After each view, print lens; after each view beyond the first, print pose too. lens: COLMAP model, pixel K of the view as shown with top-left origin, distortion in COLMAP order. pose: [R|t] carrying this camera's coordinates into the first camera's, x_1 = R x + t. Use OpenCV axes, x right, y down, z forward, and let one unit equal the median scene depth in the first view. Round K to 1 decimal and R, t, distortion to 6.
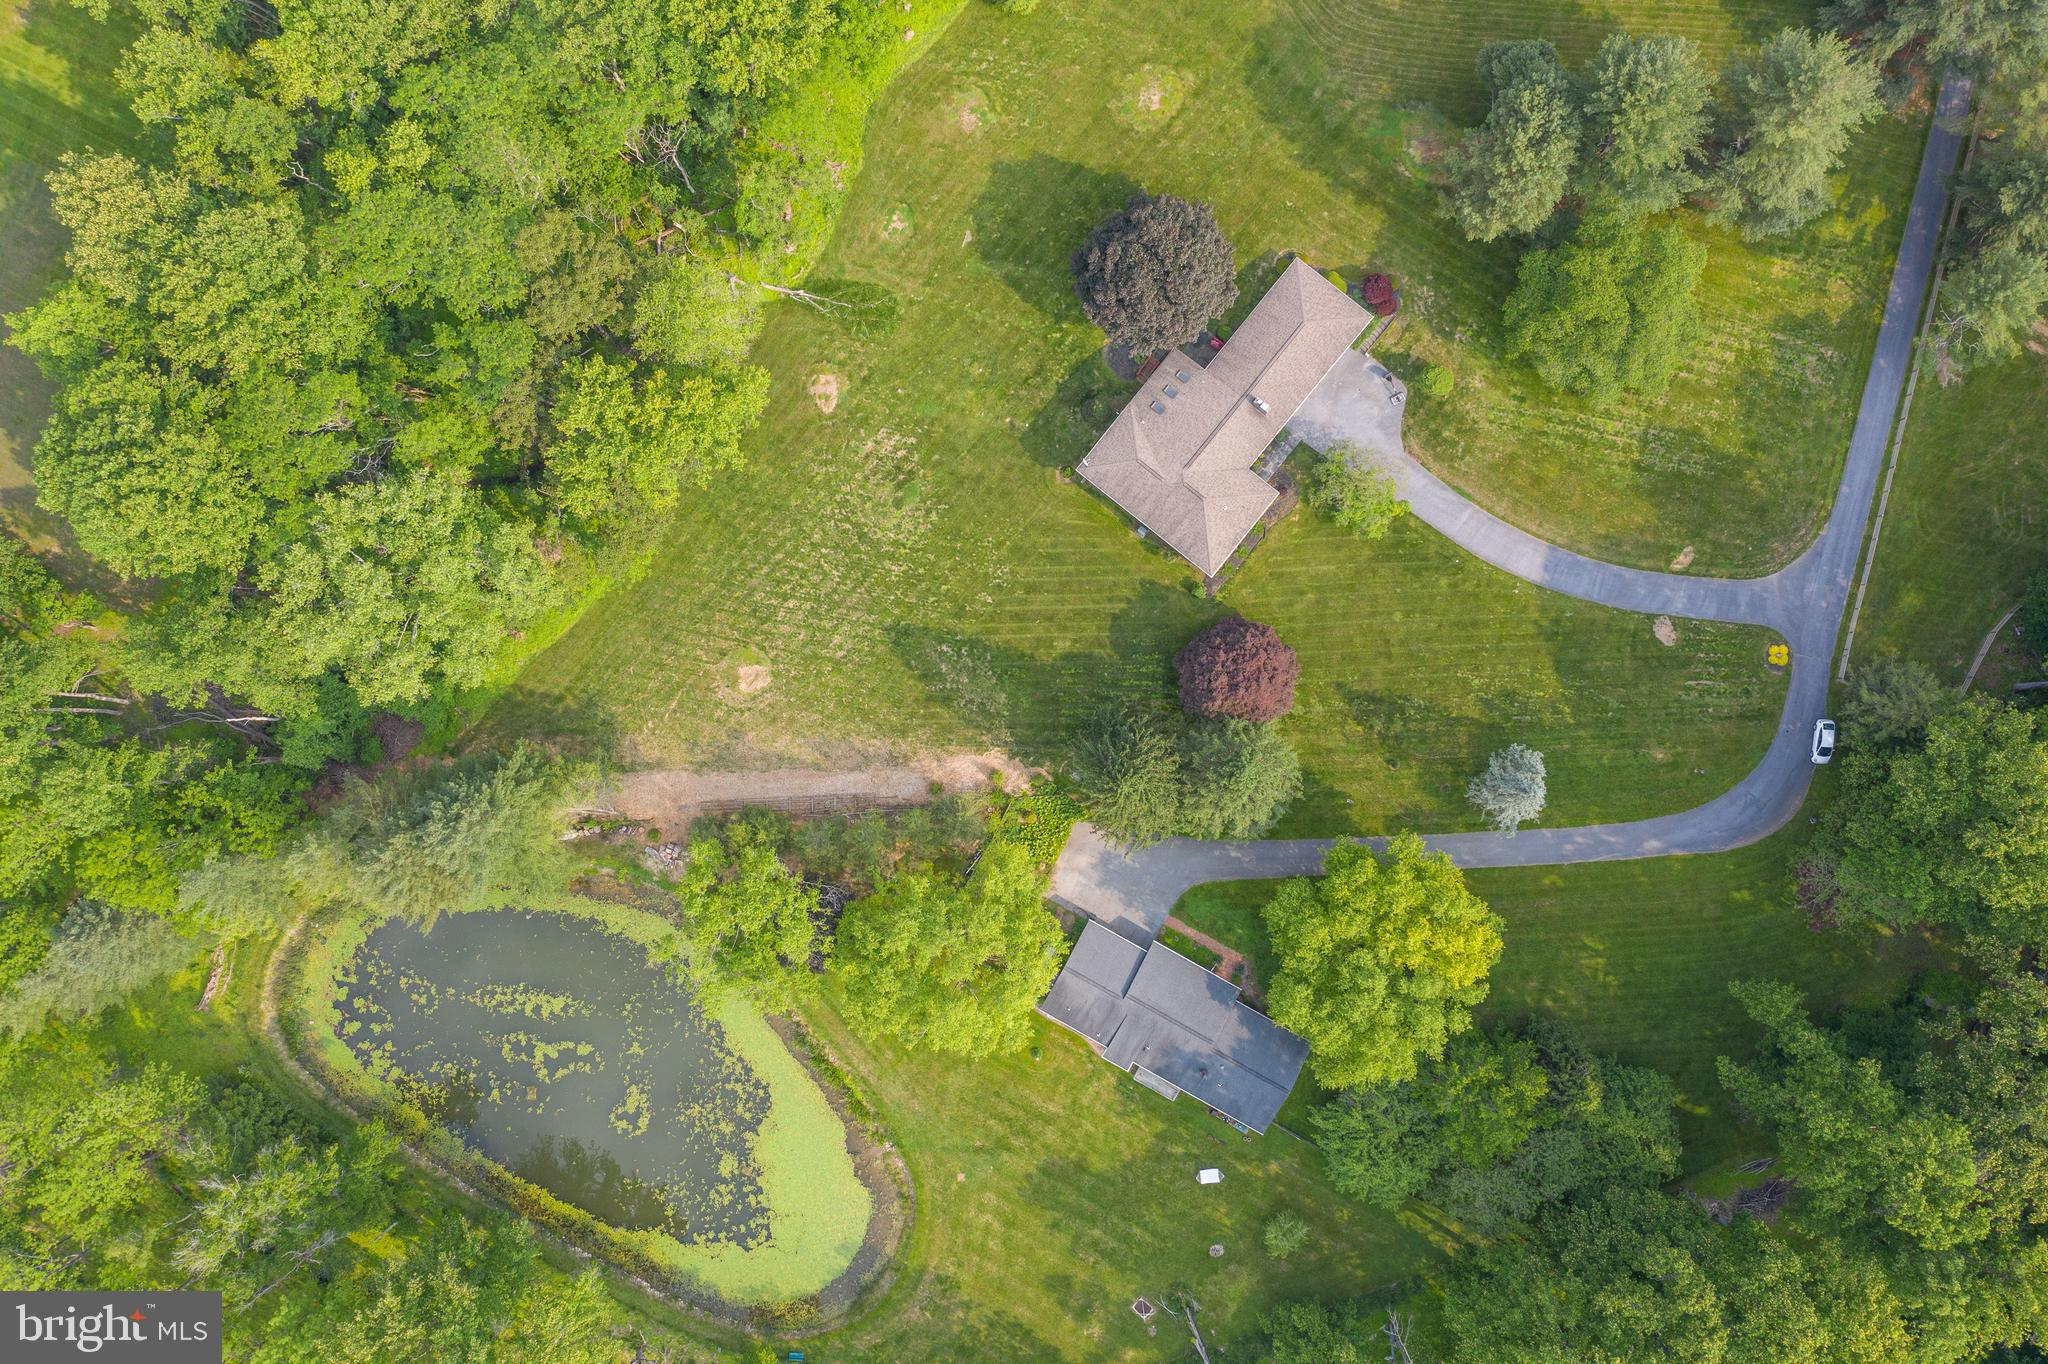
lens RADIAL K [[1639.7, 0, 1017.5], [0, 1639.7, 675.7], [0, 0, 1]] dist [-0.015795, 0.002006]
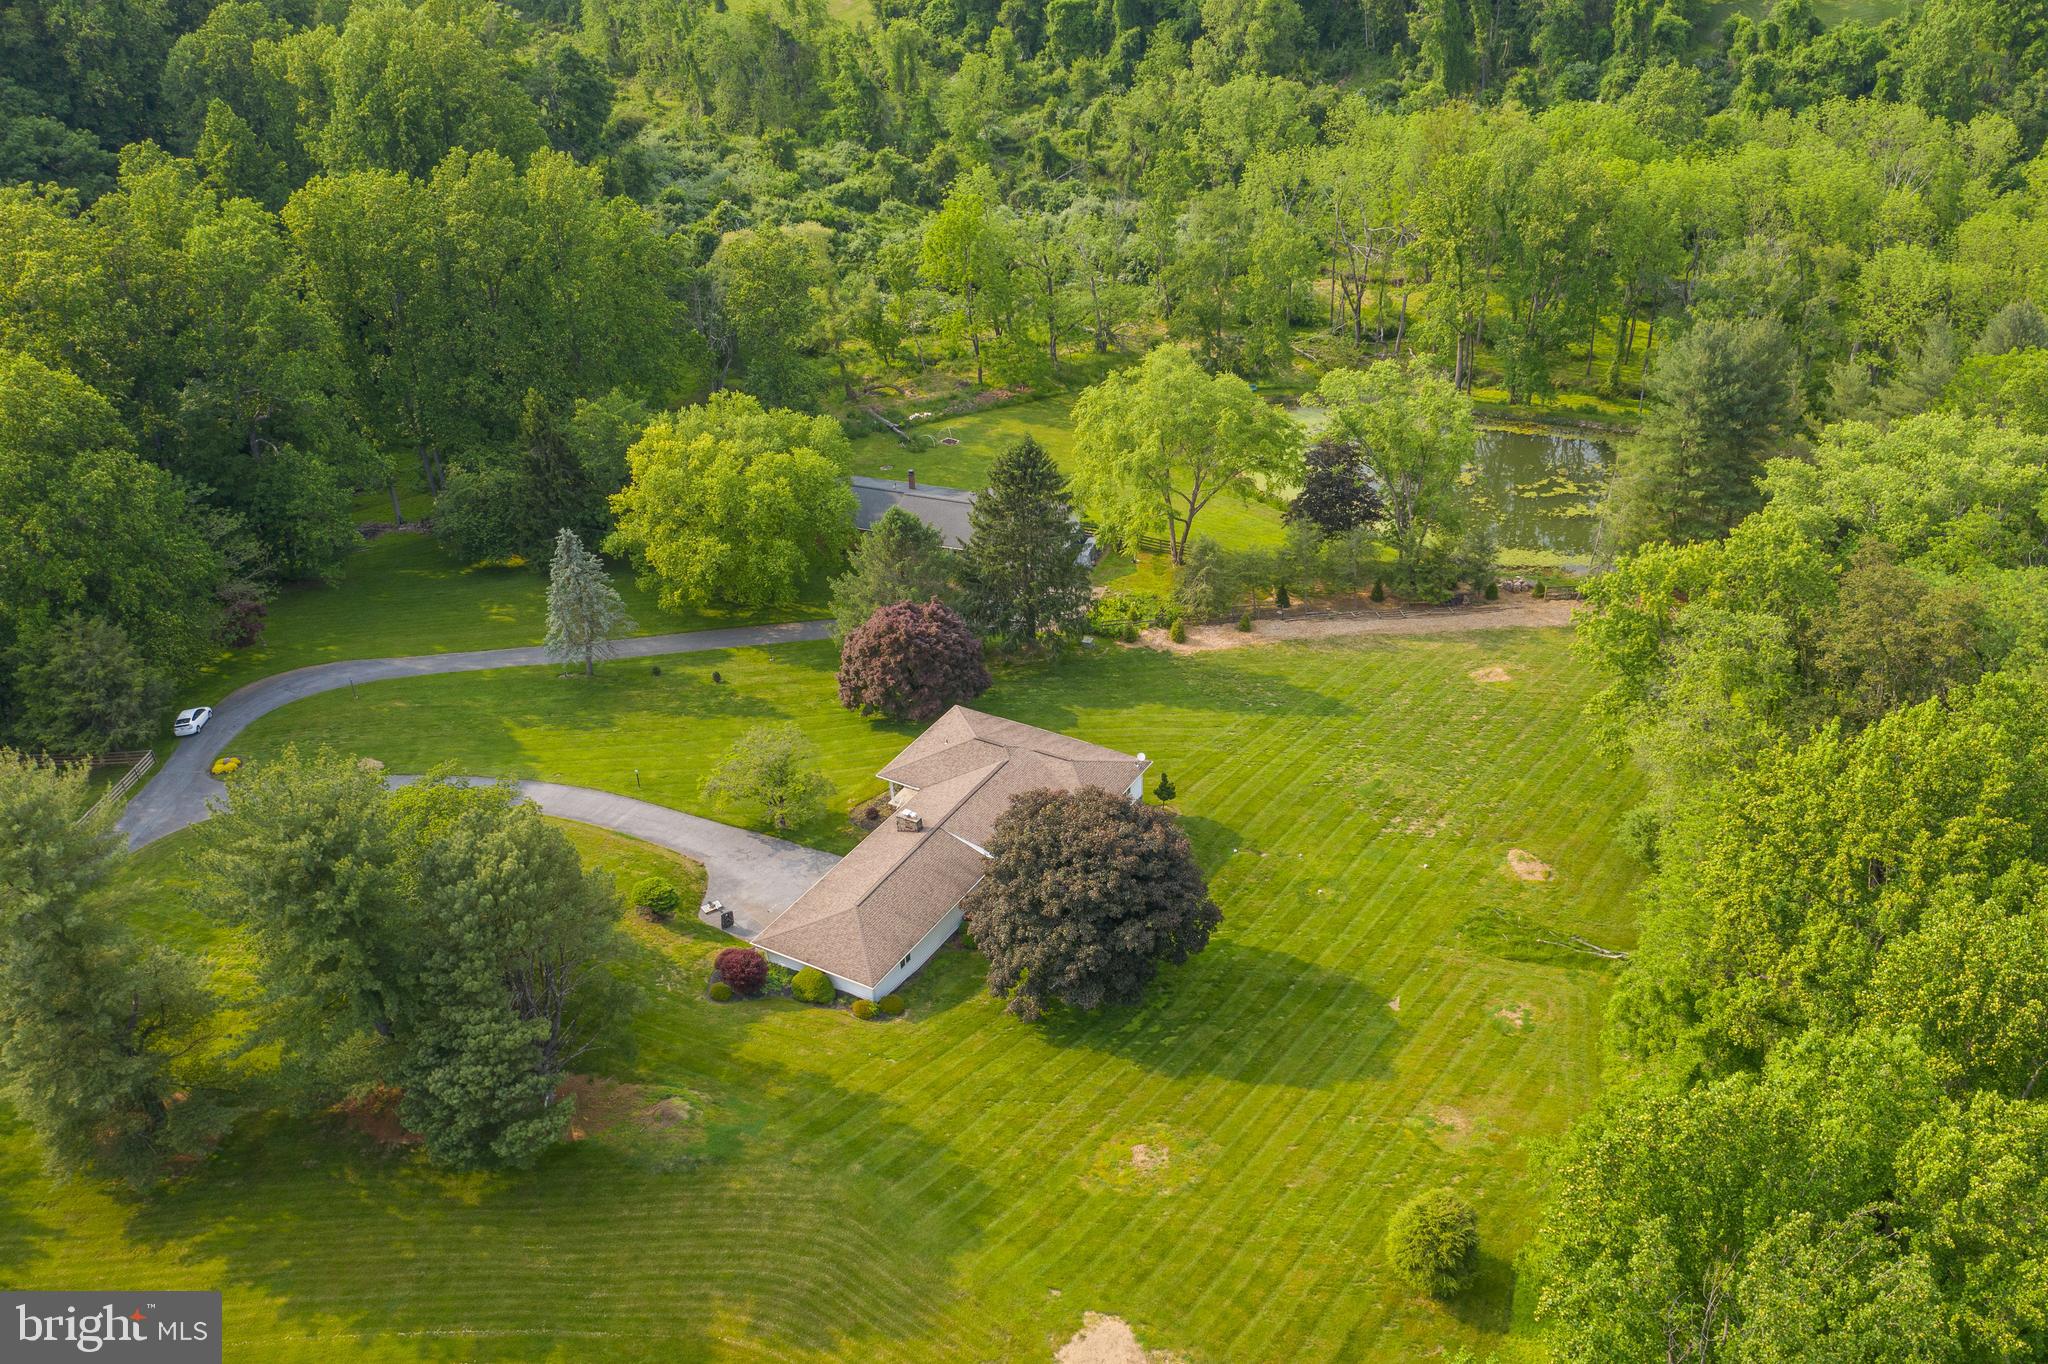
lens RADIAL K [[1817.8, 0, 1119.1], [0, 1817.8, 781.8], [0, 0, 1]] dist [-0.026237, 0.012799]
pose [[-0.981947, 0.156712, -0.105929, 0.138670], [-0.175907, -0.550657, 0.815987, -0.795898], [0.069545, 0.819889, 0.568283, 0.540845]]
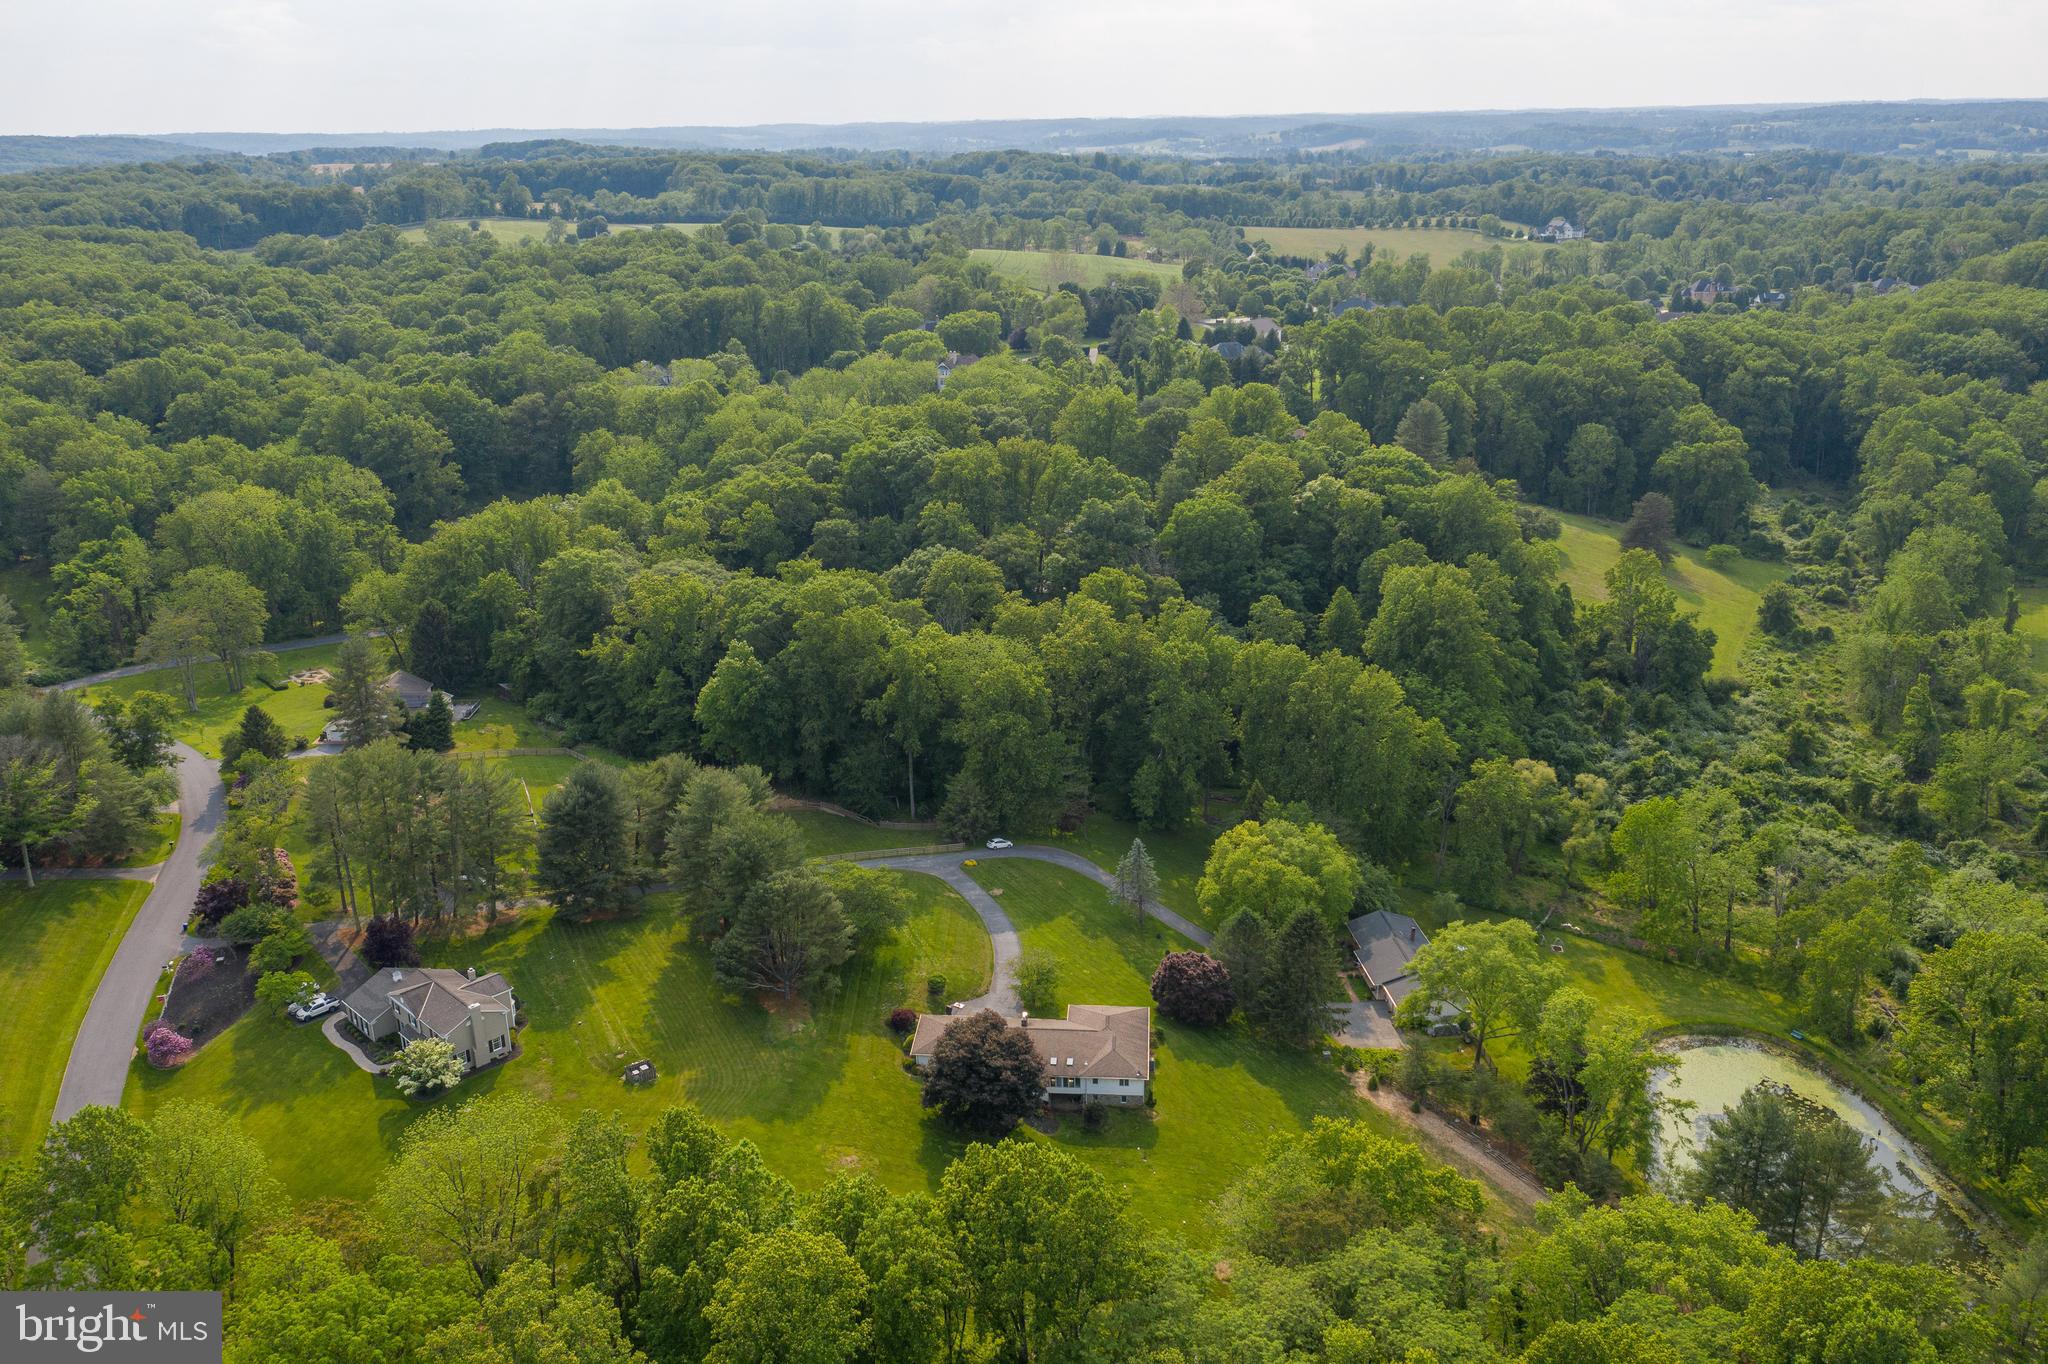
lens RADIAL K [[1639.7, 0, 1023.4], [0, 1639.7, 680.5], [0, 0, 1]] dist [-0.015795, 0.002006]
pose [[-0.560109, -0.219957, 0.798685, -0.834186], [0.827963, -0.180610, 0.530902, -0.805994], [0.027475, 0.958644, 0.283277, 0.357661]]
